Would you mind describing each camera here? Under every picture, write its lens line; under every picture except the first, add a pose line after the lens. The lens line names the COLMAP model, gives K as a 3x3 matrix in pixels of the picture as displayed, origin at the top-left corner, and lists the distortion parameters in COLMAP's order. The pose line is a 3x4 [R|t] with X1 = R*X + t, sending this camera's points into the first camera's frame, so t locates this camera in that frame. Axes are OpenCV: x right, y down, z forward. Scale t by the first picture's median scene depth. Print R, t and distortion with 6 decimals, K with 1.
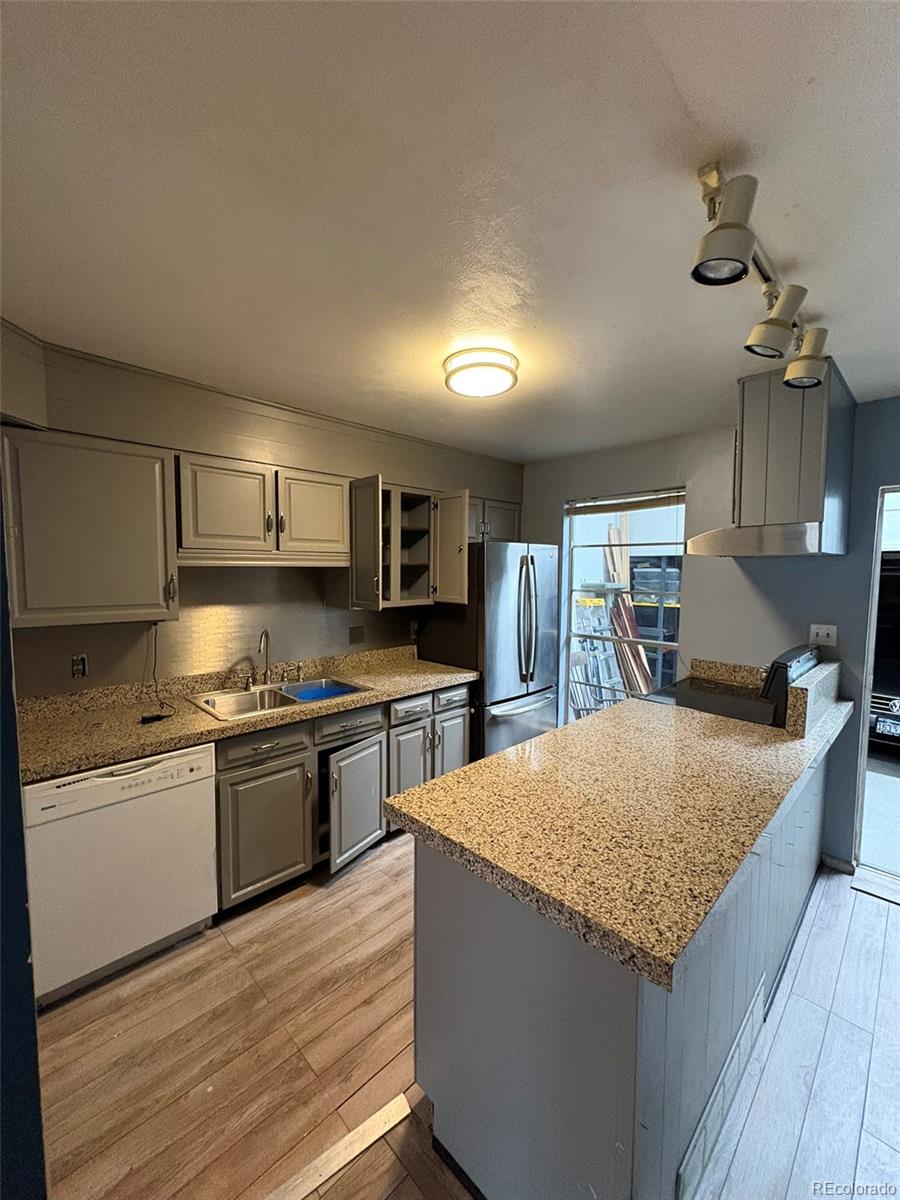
lens RADIAL K [[479.9, 0, 448.5], [0, 479.9, 598.1], [0, 0, 1]] dist [-0.001382, -0.000105]
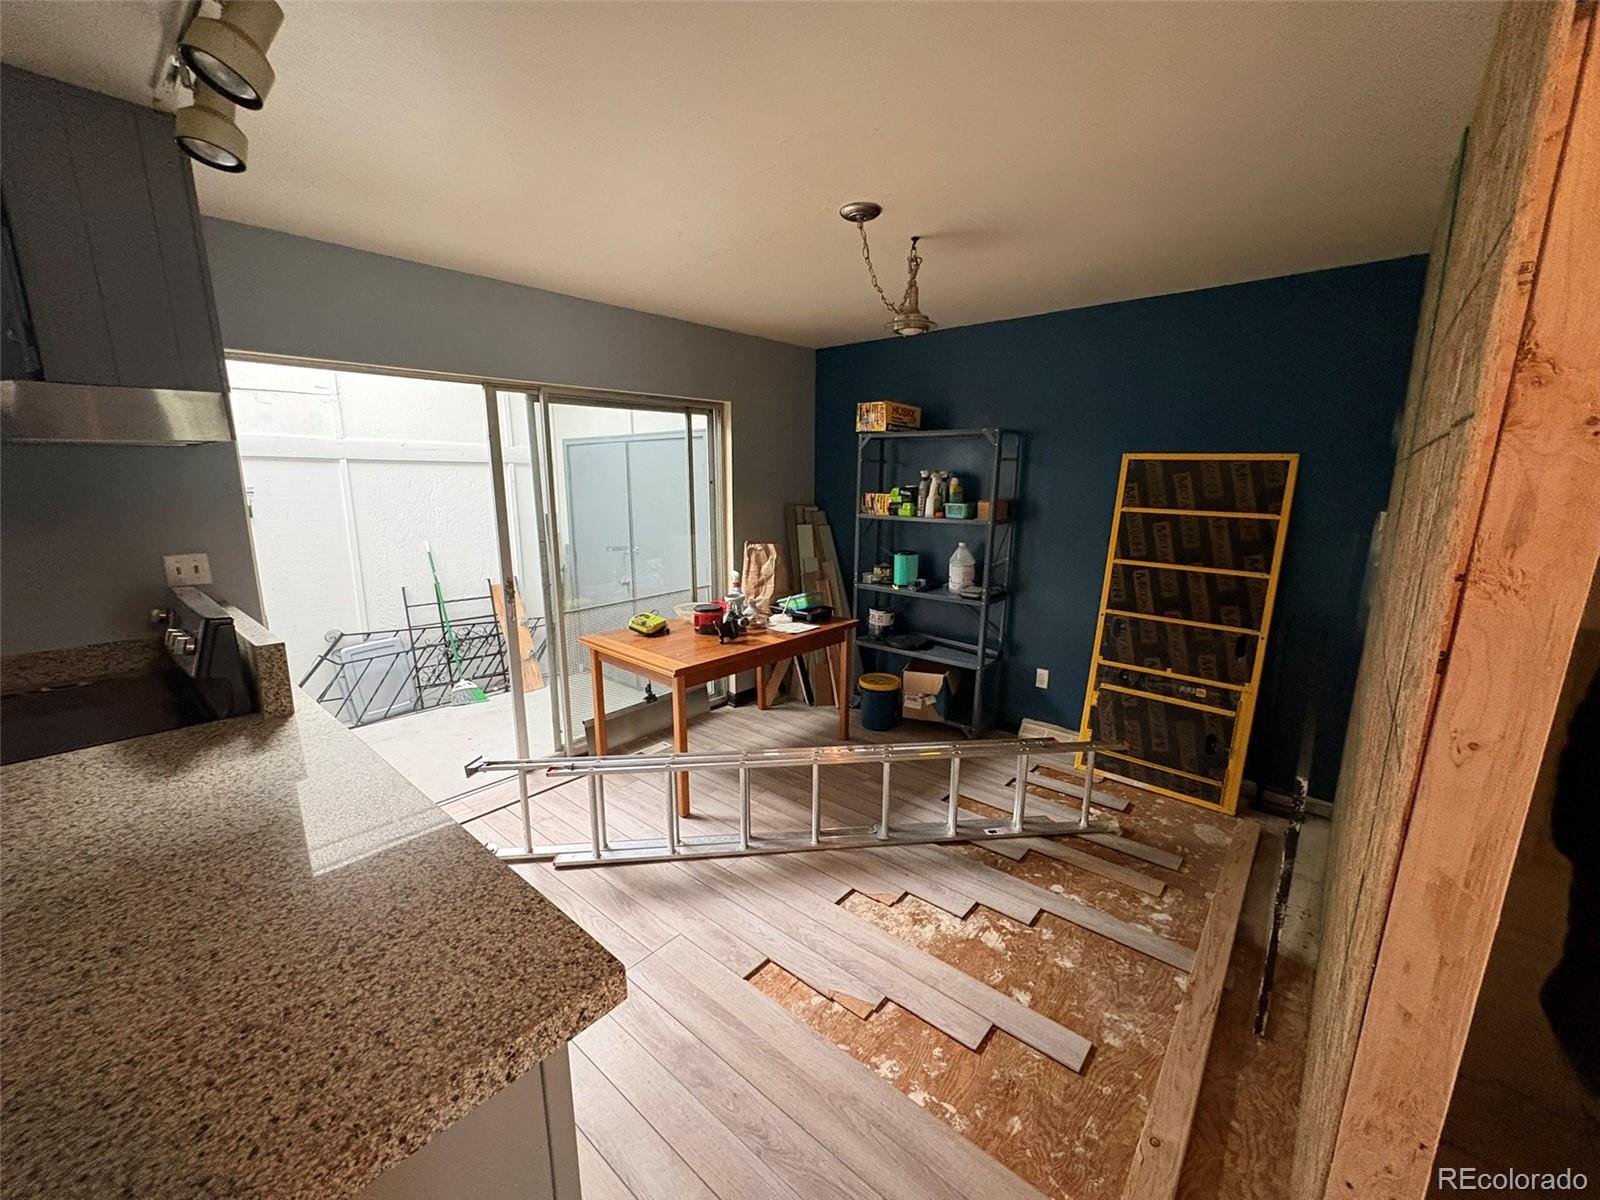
lens RADIAL K [[639.9, 0, 796.6], [0, 639.9, 602.1], [0, 0, 1]] dist [-0.001382, -0.000105]
pose [[-0.078969, -0.206570, 0.975240, -0.355663], [0.064560, 0.975182, 0.211785, -0.030547], [-0.994784, 0.079686, -0.063673, 0.543213]]
